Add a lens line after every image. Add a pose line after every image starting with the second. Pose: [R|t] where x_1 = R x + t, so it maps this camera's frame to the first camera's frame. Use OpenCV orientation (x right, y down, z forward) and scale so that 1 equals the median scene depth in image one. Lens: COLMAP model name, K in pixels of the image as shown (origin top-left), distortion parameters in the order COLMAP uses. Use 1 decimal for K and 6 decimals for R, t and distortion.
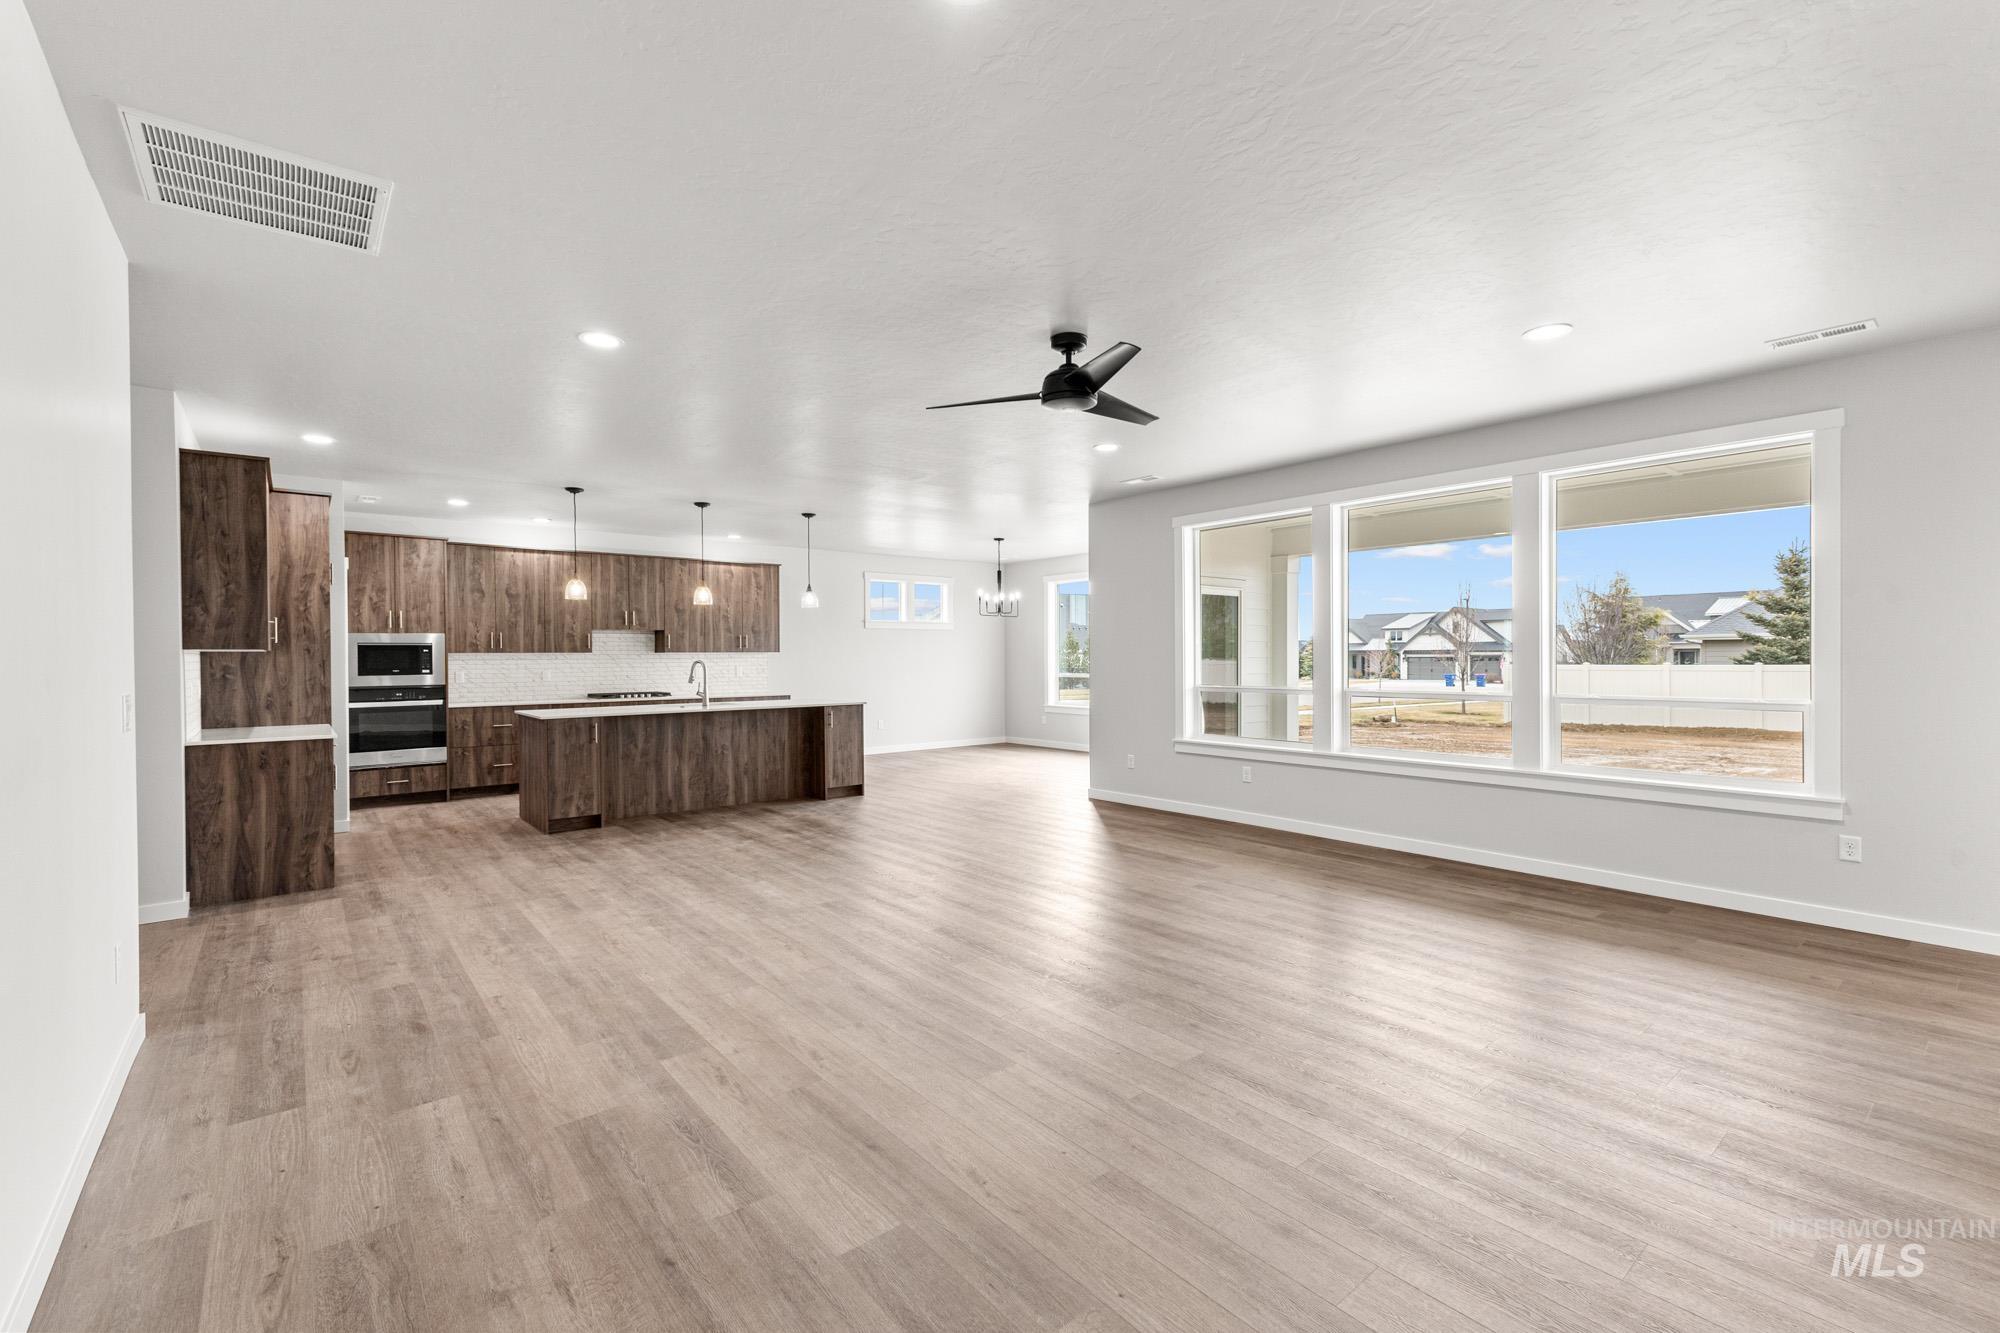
lens RADIAL K [[866.4, 0, 1003.5], [0, 866.4, 659.4], [0, 0, 1]] dist [0.001426, 0.000195]
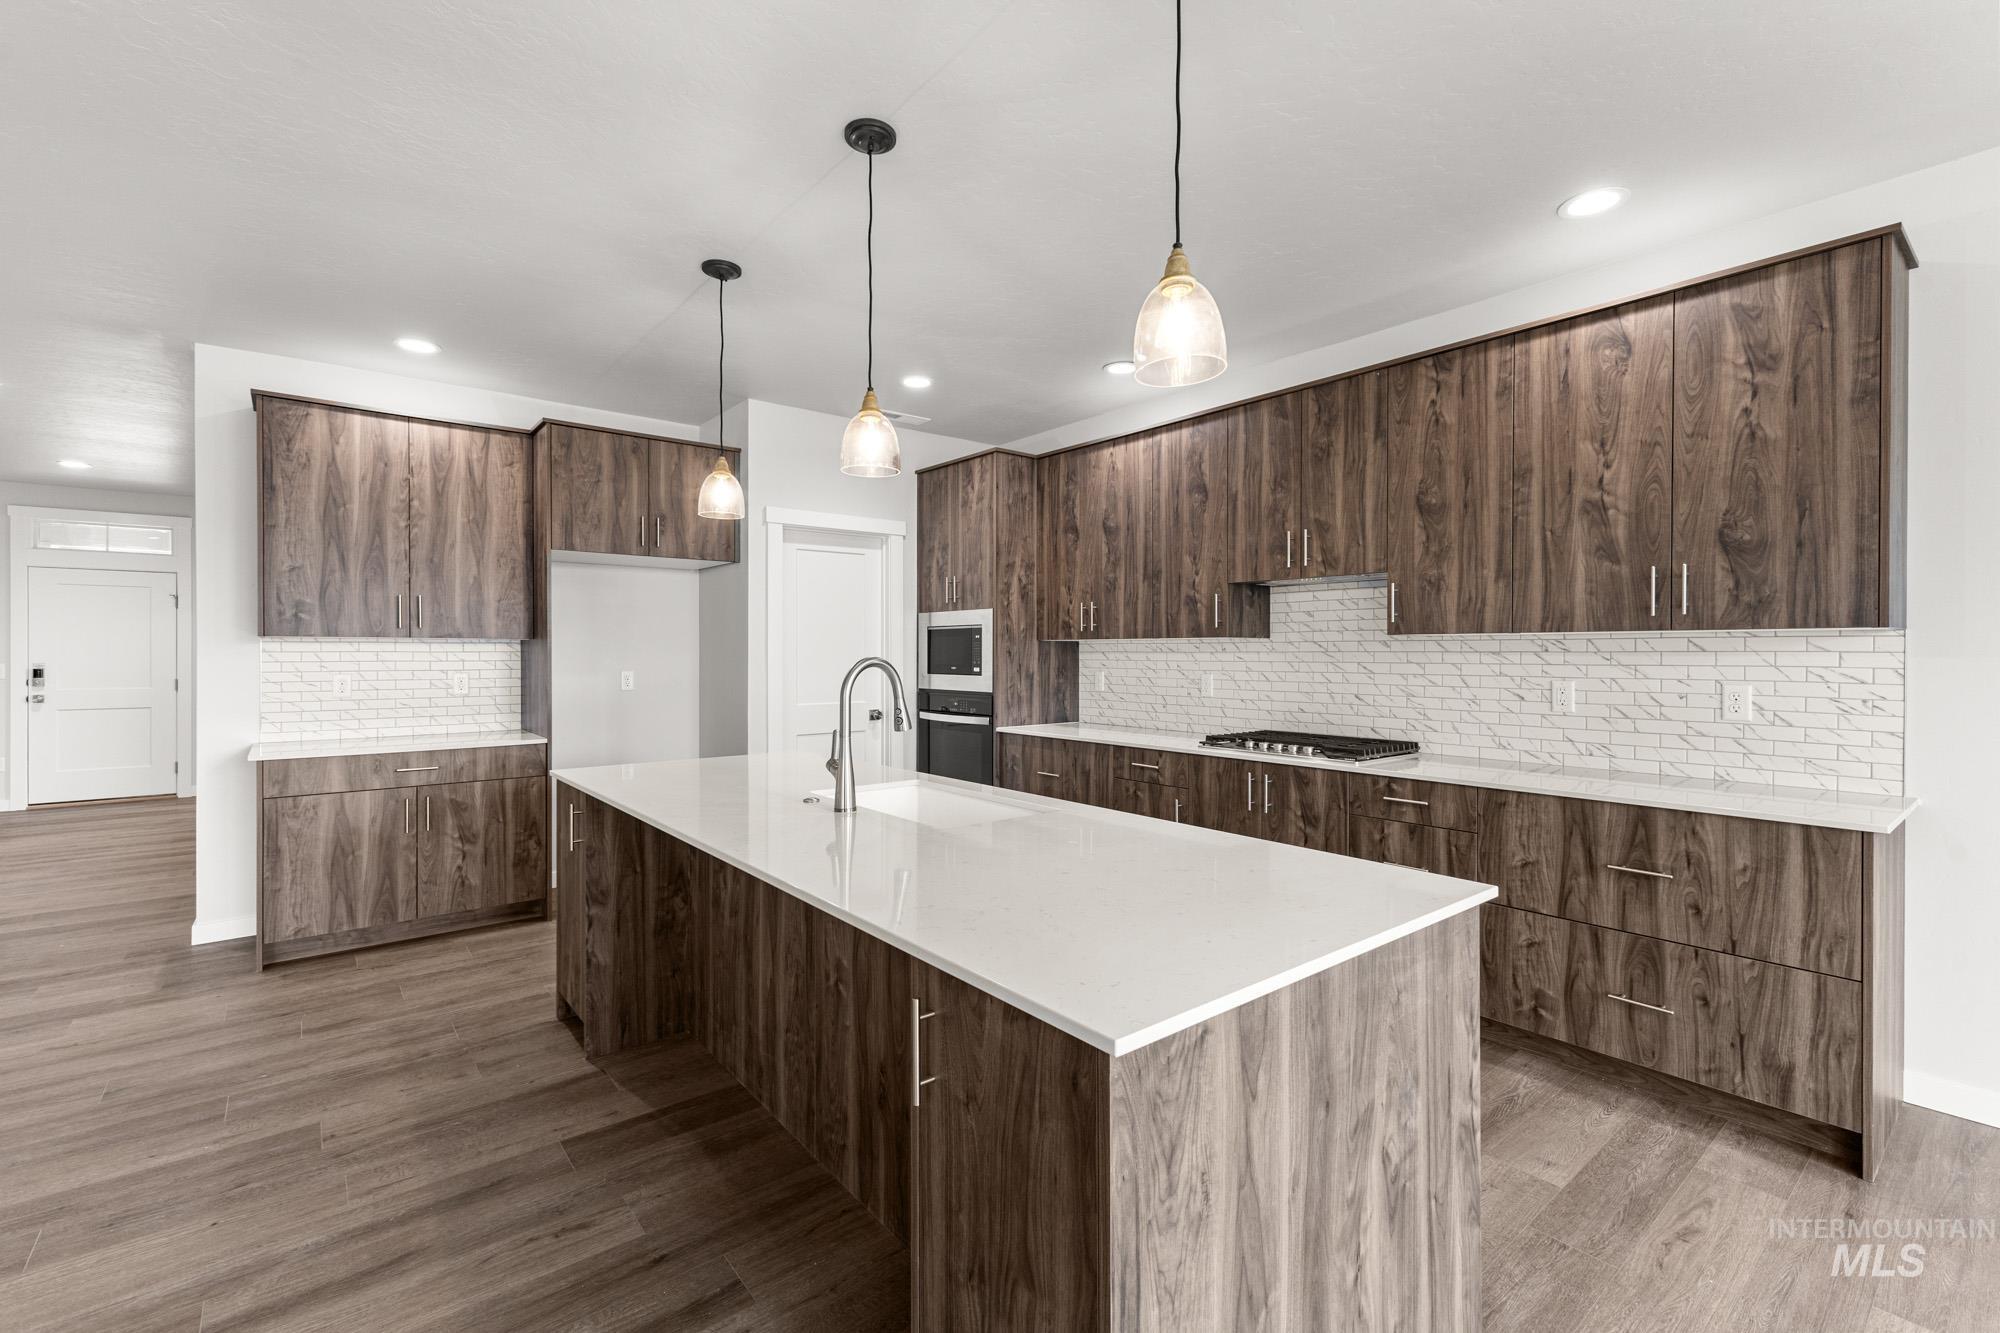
lens RADIAL K [[866.4, 0, 1003.5], [0, 866.4, 659.4], [0, 0, 1]] dist [0.001426, 0.000195]
pose [[-0.004966, 0.012791, -0.999906, -0.039067], [-0.004170, 0.999909, 0.012812, -0.001804], [0.999979, 0.004233, -0.004912, 0.905483]]
